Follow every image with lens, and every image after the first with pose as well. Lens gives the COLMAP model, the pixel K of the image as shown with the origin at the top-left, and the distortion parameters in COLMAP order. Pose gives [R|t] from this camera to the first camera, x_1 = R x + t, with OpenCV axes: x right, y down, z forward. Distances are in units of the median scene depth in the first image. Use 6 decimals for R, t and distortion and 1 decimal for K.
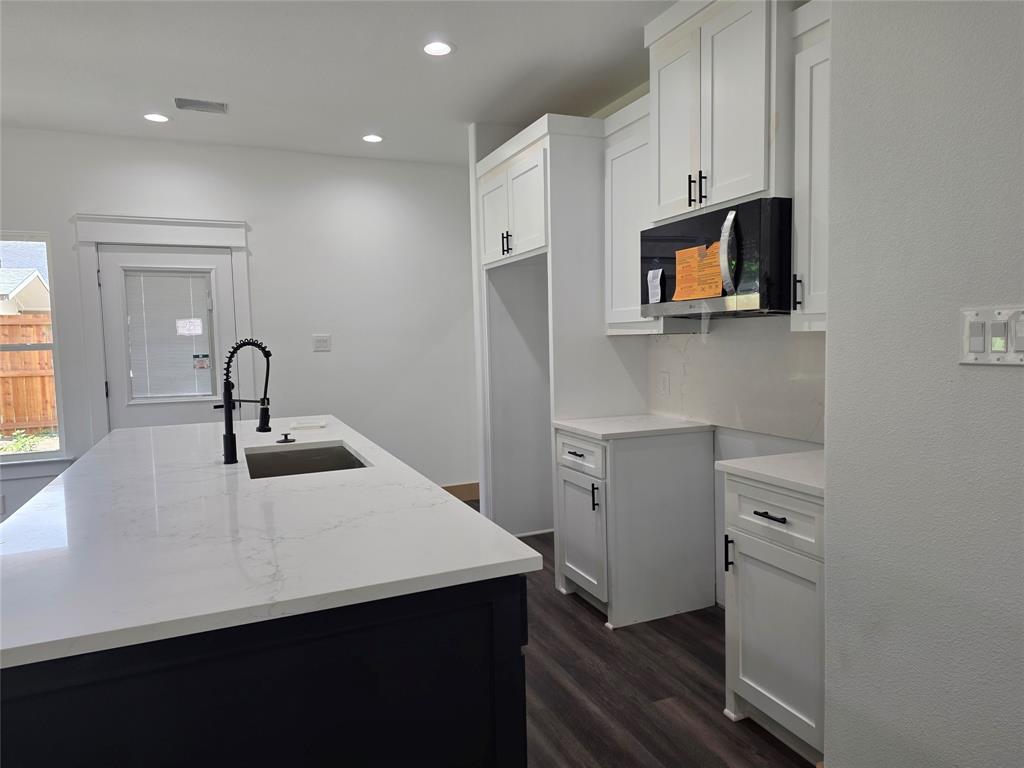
lens RADIAL K [[676.4, 0, 510.9], [0, 676.4, 380.6], [0, 0, 1]] dist [0.066143, -0.057333]
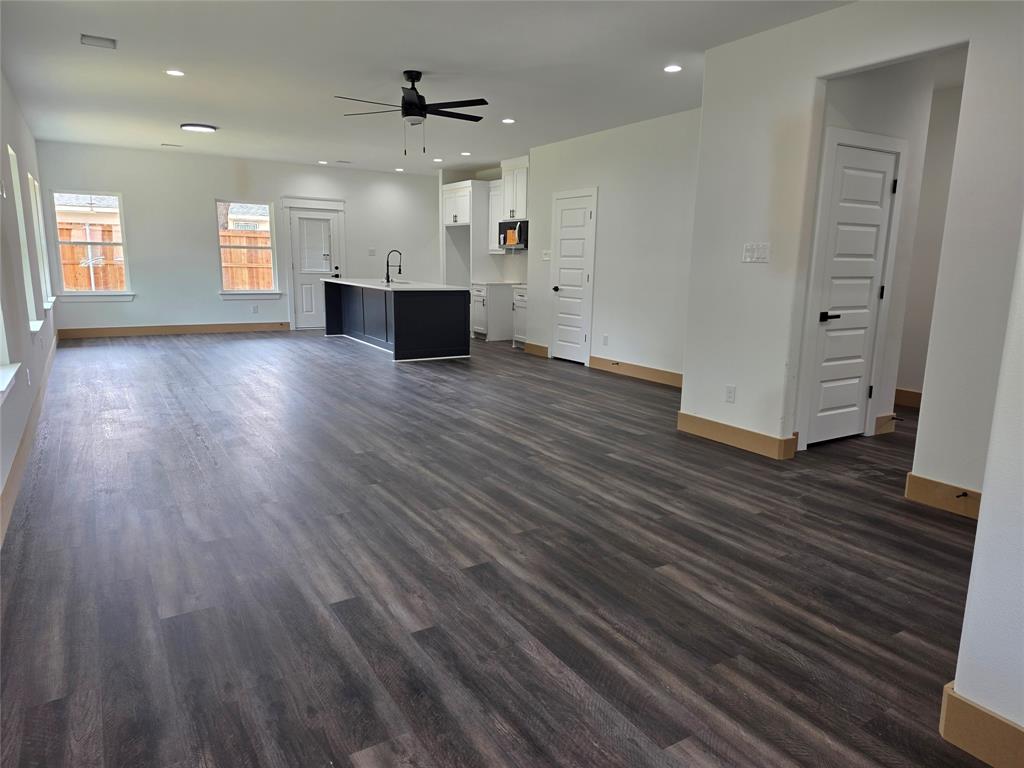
lens RADIAL K [[676.4, 0, 527.7], [0, 676.4, 401.9], [0, 0, 1]] dist [0.066143, -0.057333]
pose [[0.984976, 0.006753, 0.172560, -0.257180], [-0.031439, 0.989549, 0.140725, 0.193492], [-0.169806, -0.144036, 0.974895, -2.577952]]
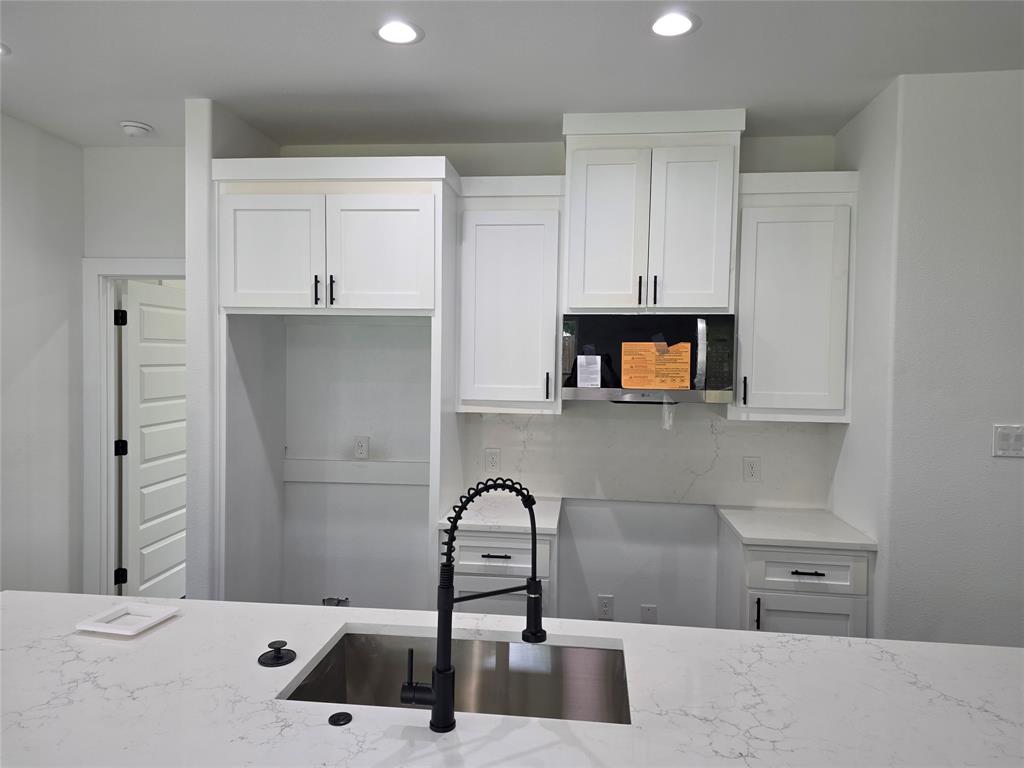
lens RADIAL K [[676.4, 0, 513.1], [0, 676.4, 368.8], [0, 0, 1]] dist [0.066143, -0.057333]
pose [[0.492471, 0.015491, 0.870191, -0.730019], [0.030978, 0.998896, -0.035314, -0.111126], [-0.869777, 0.044347, 0.491448, 0.602238]]
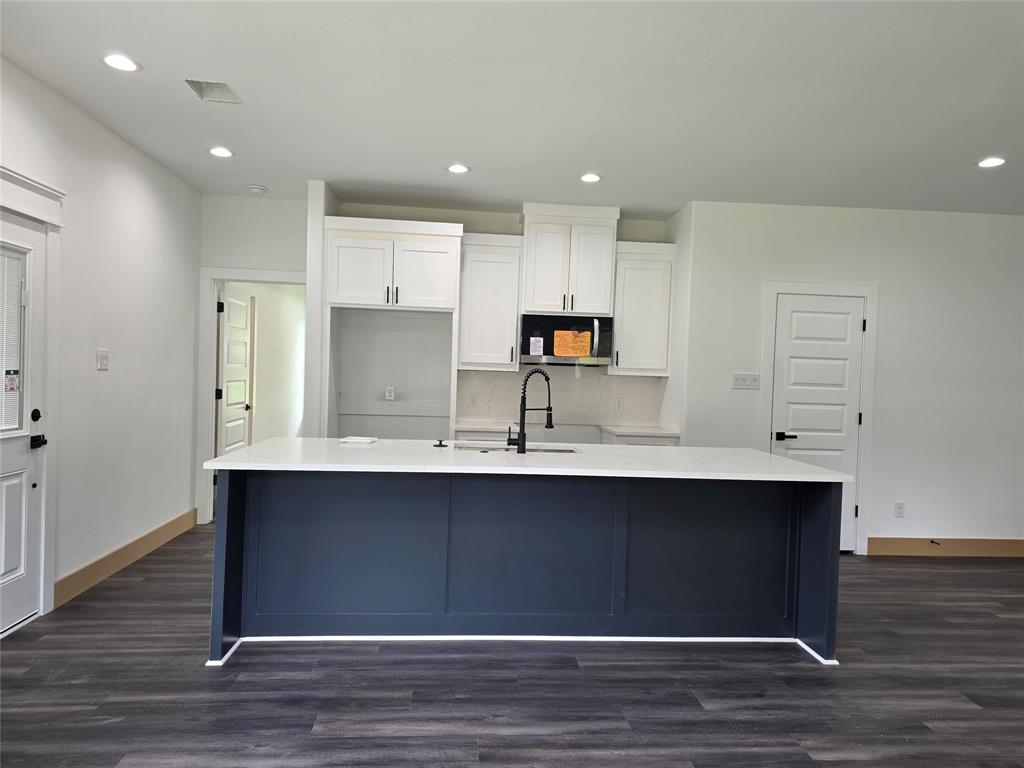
lens RADIAL K [[676.4, 0, 519.2], [0, 676.4, 383.2], [0, 0, 1]] dist [0.066143, -0.057333]
pose [[0.302590, 0.017887, 0.952953, -1.553248], [0.022295, 0.999417, -0.025838, 0.007715], [-0.952860, 0.029064, 0.302015, 0.495362]]
